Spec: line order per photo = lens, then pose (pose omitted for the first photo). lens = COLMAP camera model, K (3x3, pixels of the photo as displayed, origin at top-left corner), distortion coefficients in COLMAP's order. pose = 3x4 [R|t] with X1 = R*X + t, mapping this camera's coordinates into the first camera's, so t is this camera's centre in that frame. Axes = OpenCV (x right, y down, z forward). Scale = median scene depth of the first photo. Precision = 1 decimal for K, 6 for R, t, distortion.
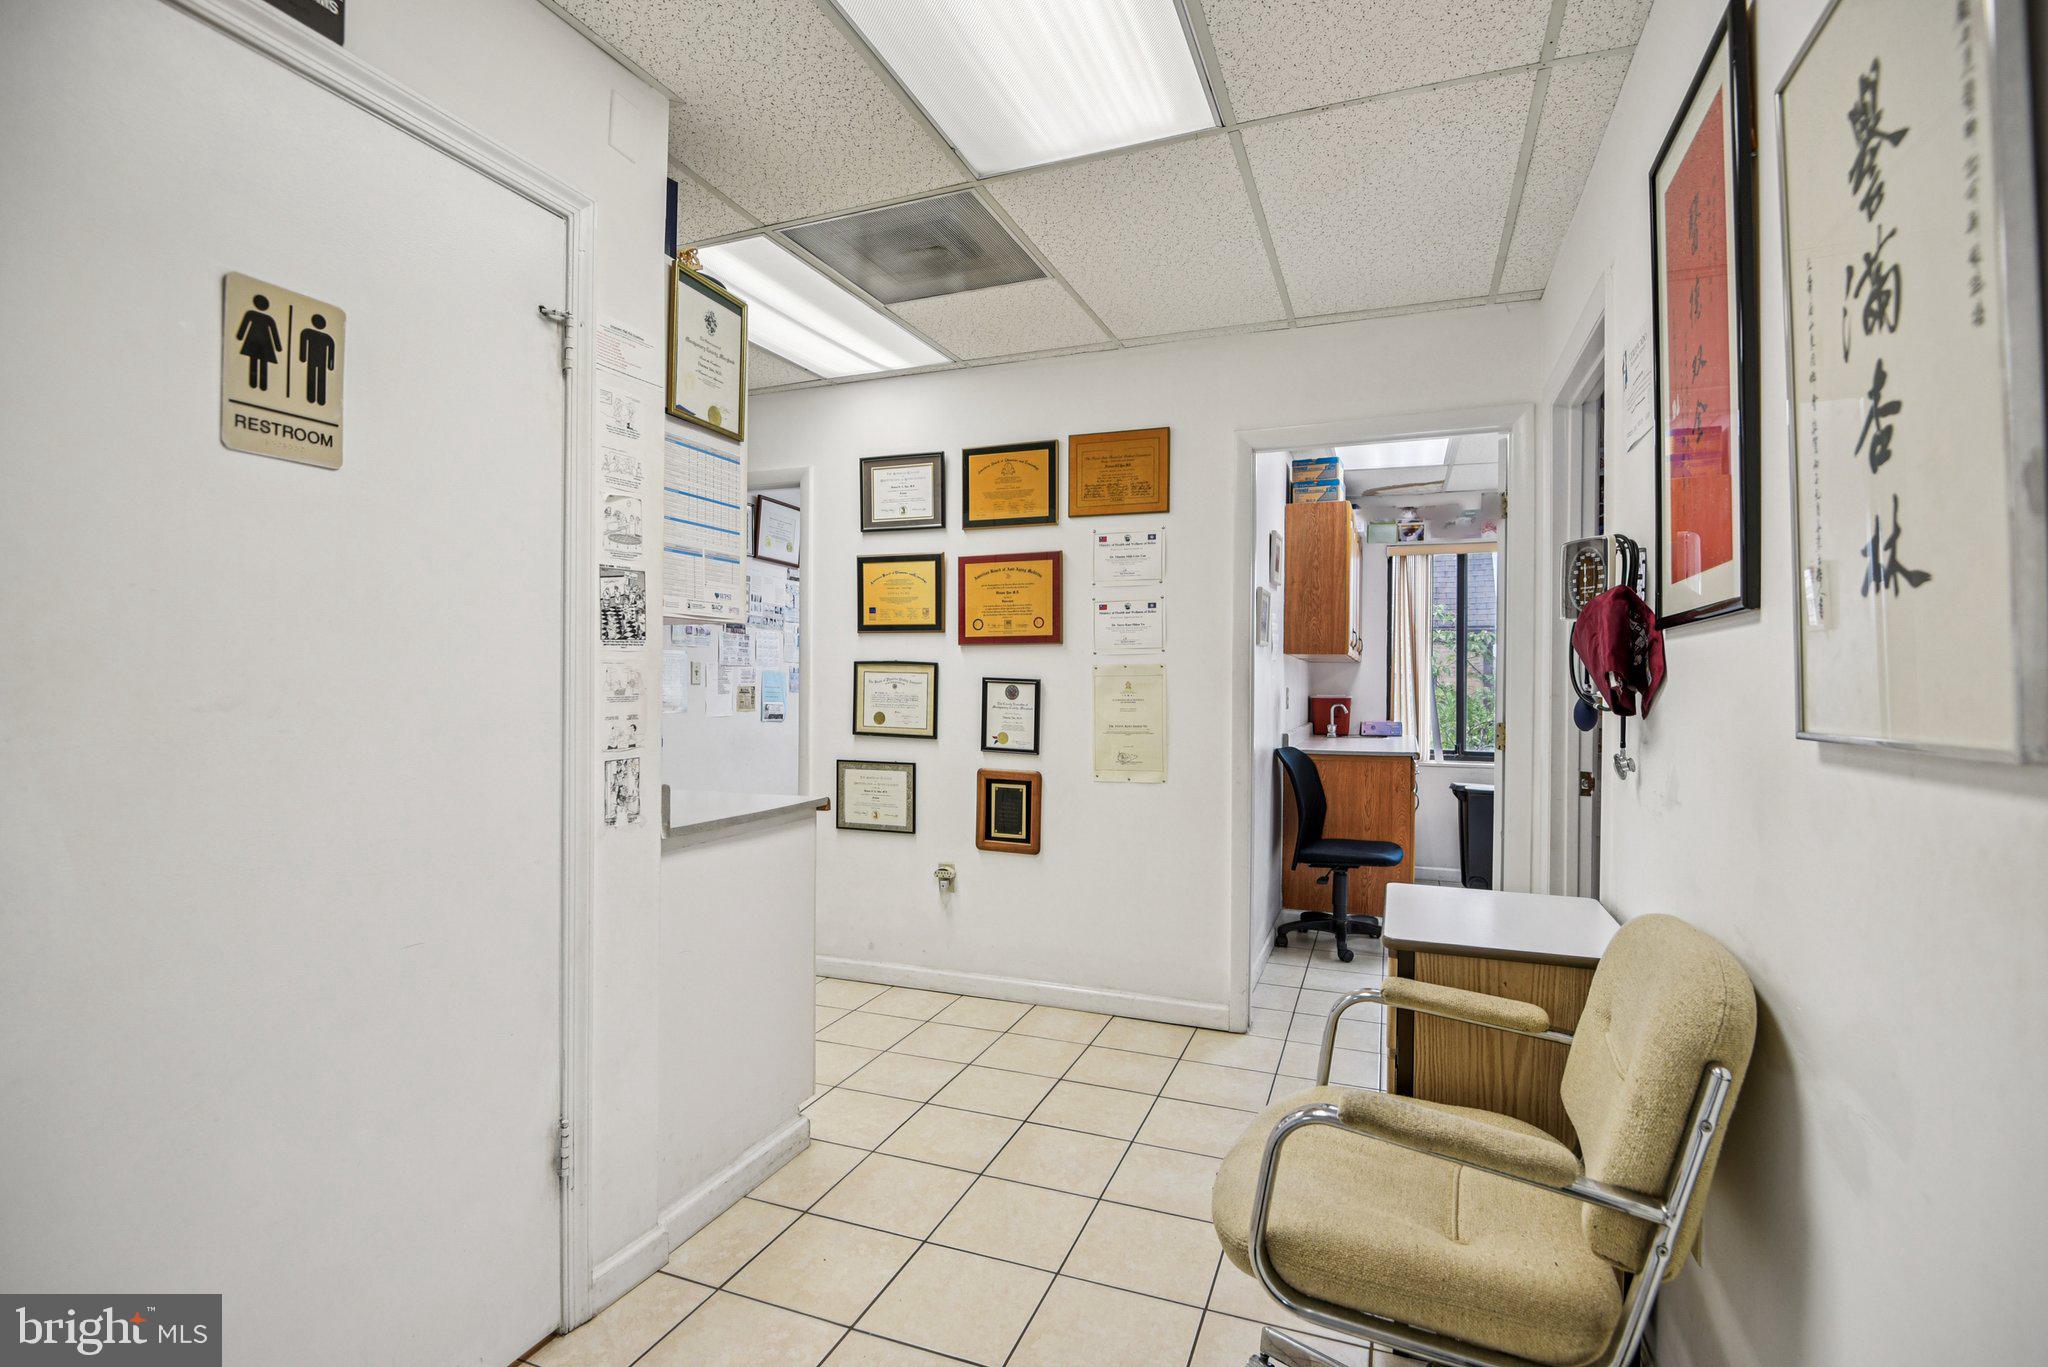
lens RADIAL K [[956.2, 0, 1023.5], [0, 956.2, 683.6], [0, 0, 1]] dist [-0.005463, -0.014097]
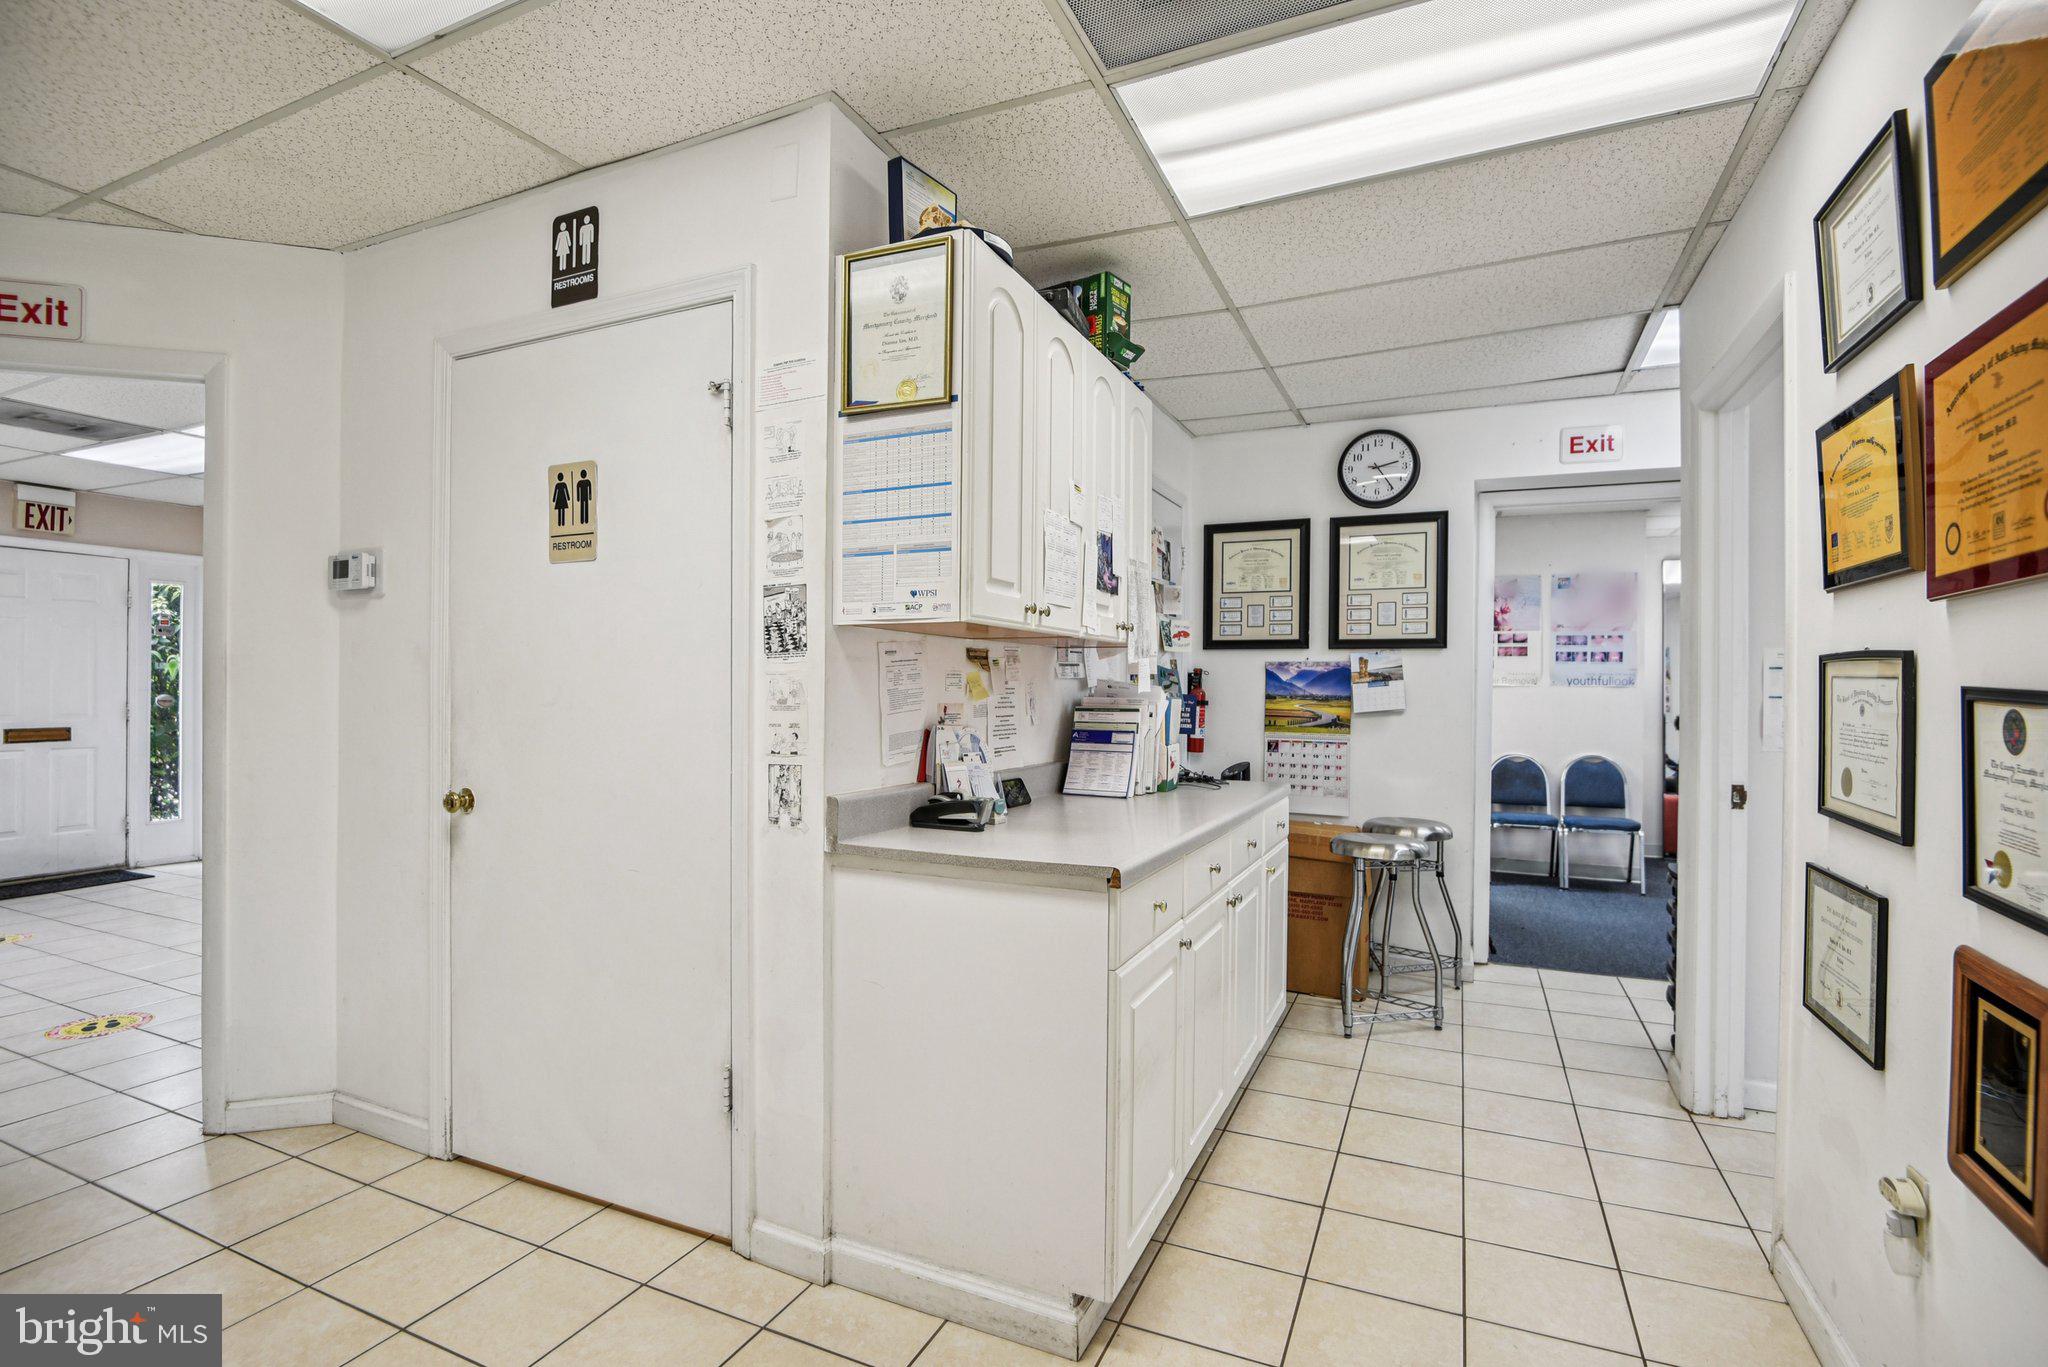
lens RADIAL K [[961.1, 0, 1023.4], [0, 961.1, 690.7], [0, 0, 1]] dist [-0.003536, -0.012854]
pose [[-0.058545, -0.004795, -0.998273, 0.640551], [-0.009362, 0.999947, -0.004254, -0.000958], [0.998241, 0.009097, -0.058587, 1.344318]]
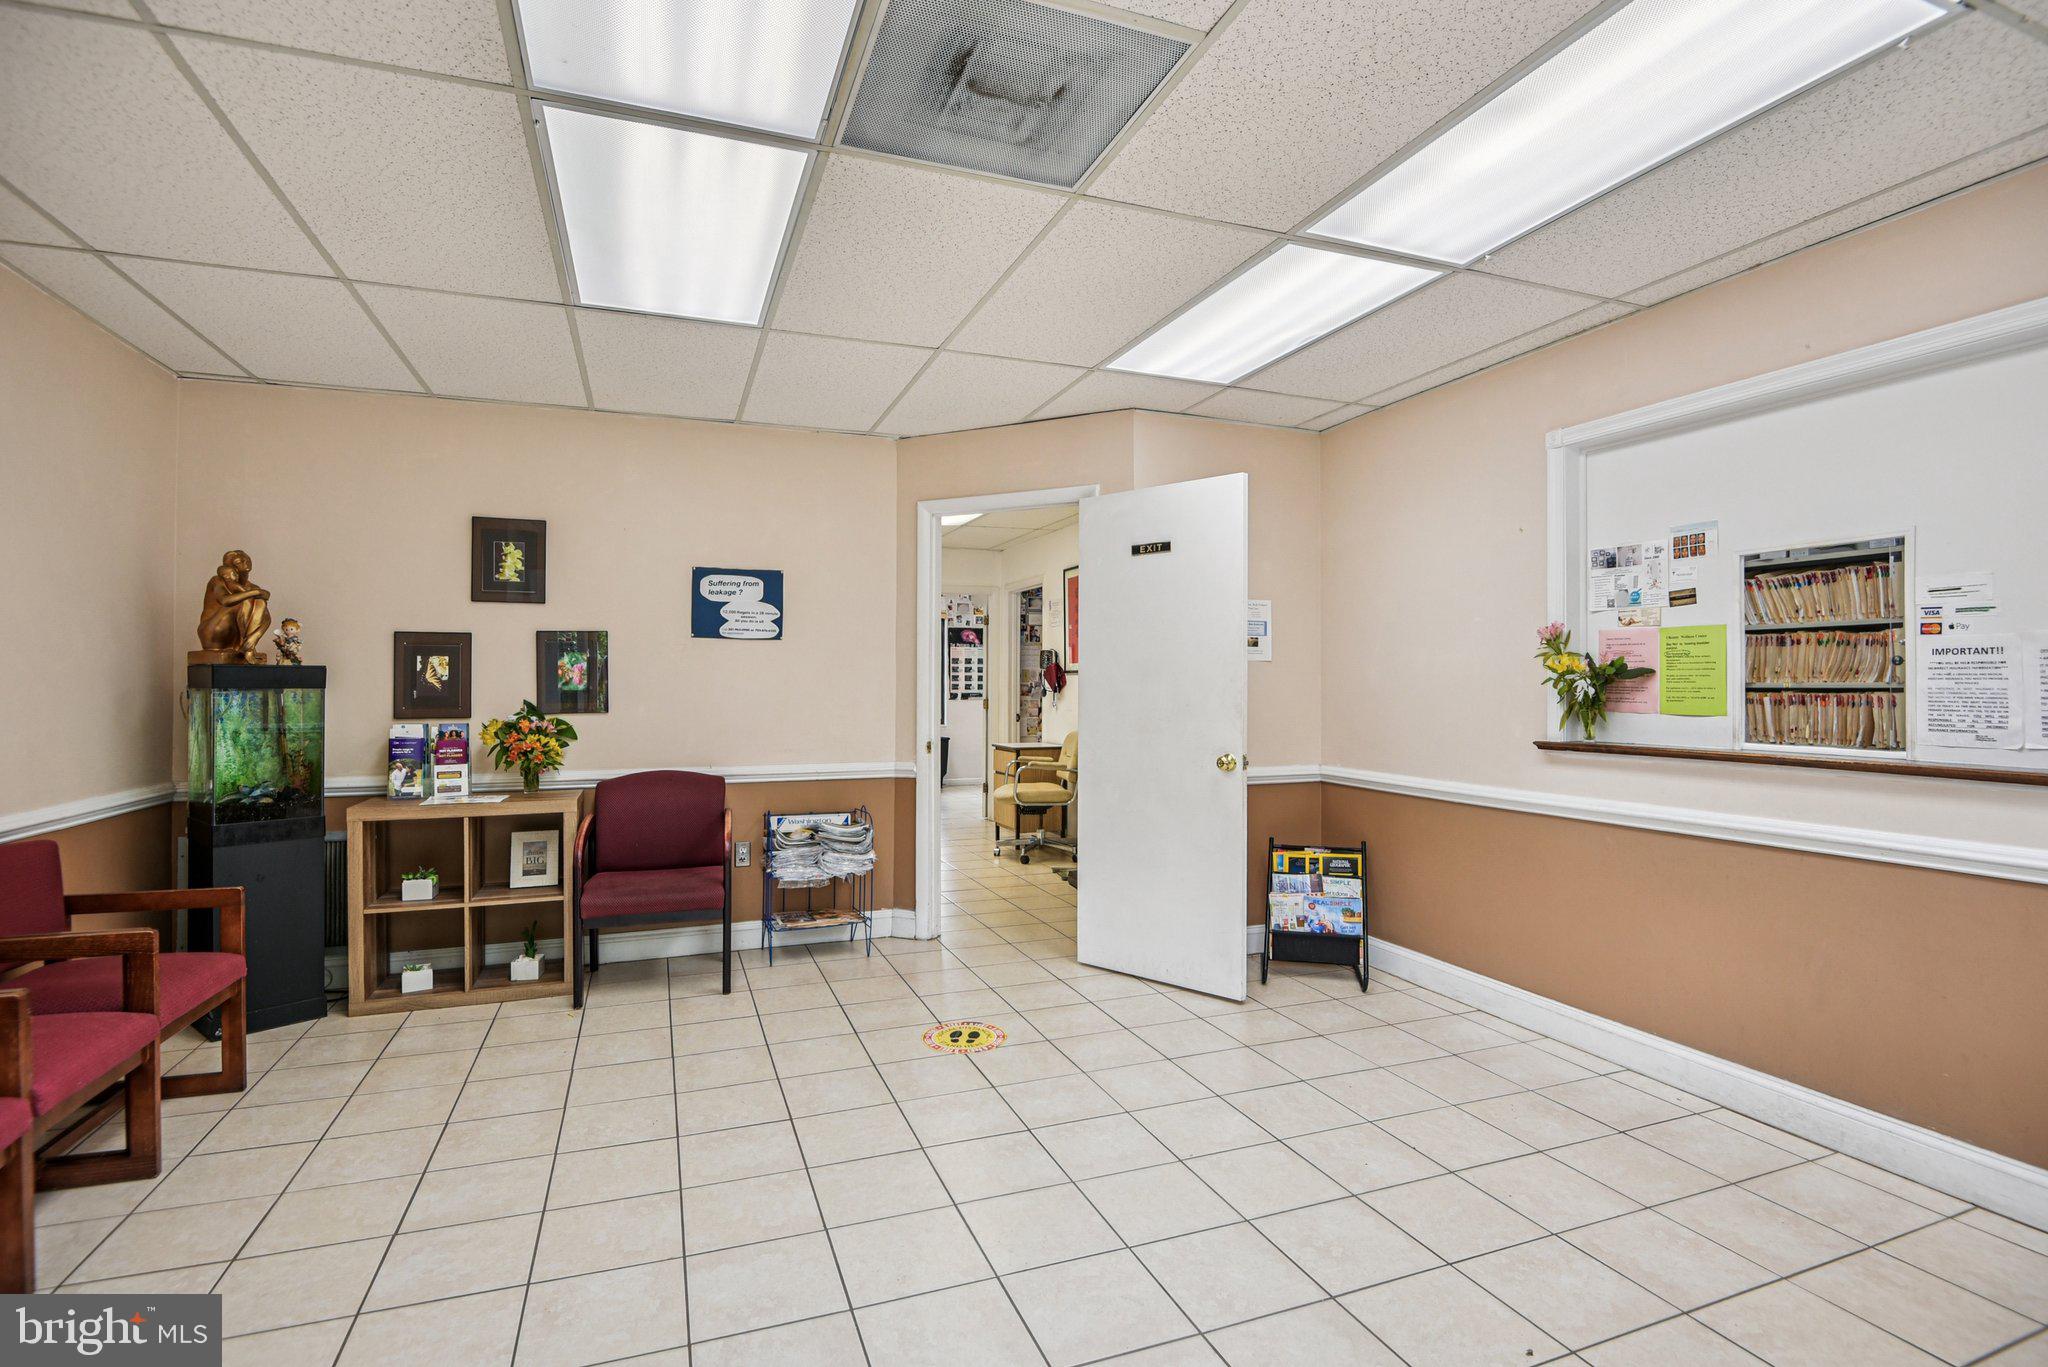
lens RADIAL K [[978.5, 0, 1024.9], [0, 978.5, 658.6], [0, 0, 1]] dist [-0.003096, -0.015187]
pose [[0.741157, 0.007284, 0.671292, -2.250504], [0.010527, 0.999692, -0.022469, -0.020125], [-0.671249, 0.023720, 0.740852, -2.012977]]
